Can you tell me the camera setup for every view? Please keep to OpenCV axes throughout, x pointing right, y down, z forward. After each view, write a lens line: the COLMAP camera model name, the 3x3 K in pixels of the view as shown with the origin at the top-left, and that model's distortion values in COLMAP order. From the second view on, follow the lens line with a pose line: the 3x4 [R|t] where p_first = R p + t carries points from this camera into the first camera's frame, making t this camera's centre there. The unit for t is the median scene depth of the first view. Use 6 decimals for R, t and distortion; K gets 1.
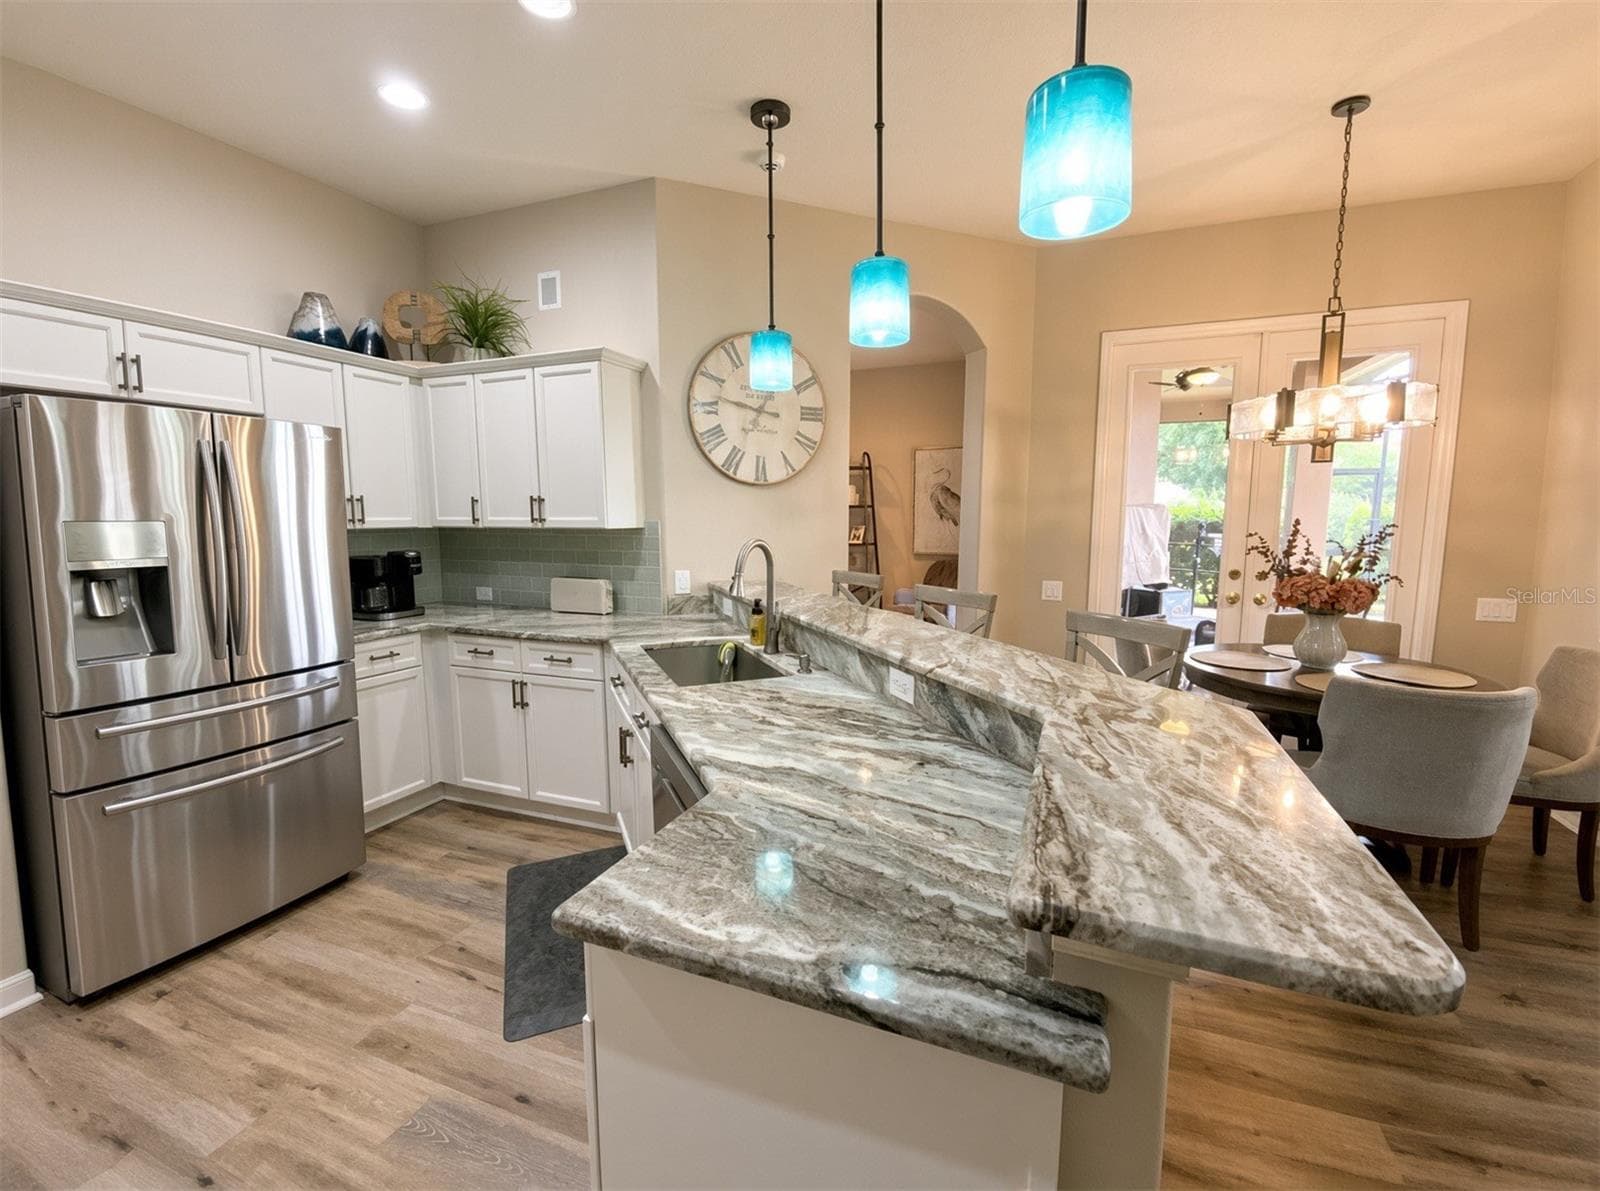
lens RADIAL K [[685.3, 0, 800.0], [0, 685.3, 595.5], [0, 0, 1]] dist [0.001676, 0.000146]
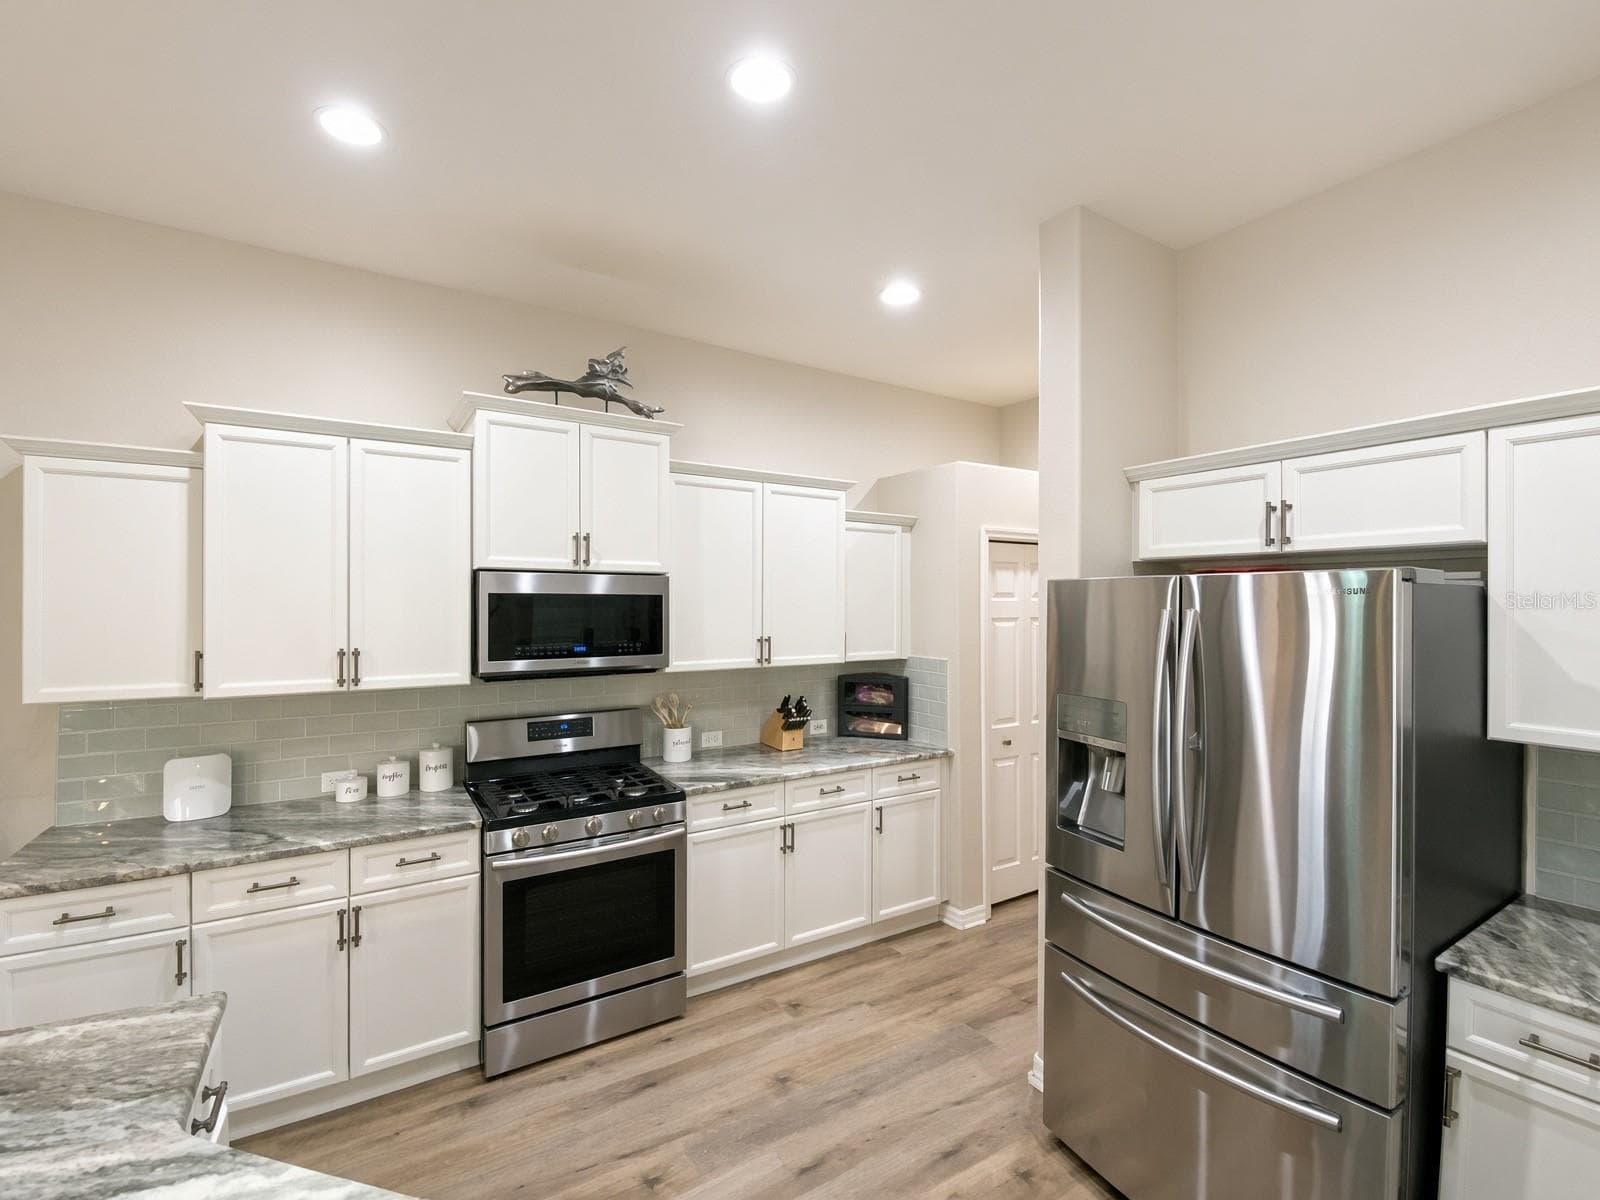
lens RADIAL K [[675.8, 0, 795.7], [0, 675.8, 605.0], [0, 0, 1]] dist [0.015339, -0.017950]
pose [[-0.591331, 0.003897, -0.806419, 0.024294], [-0.100837, 0.991783, 0.078734, -0.177292], [0.800099, 0.127874, -0.586079, 0.796129]]
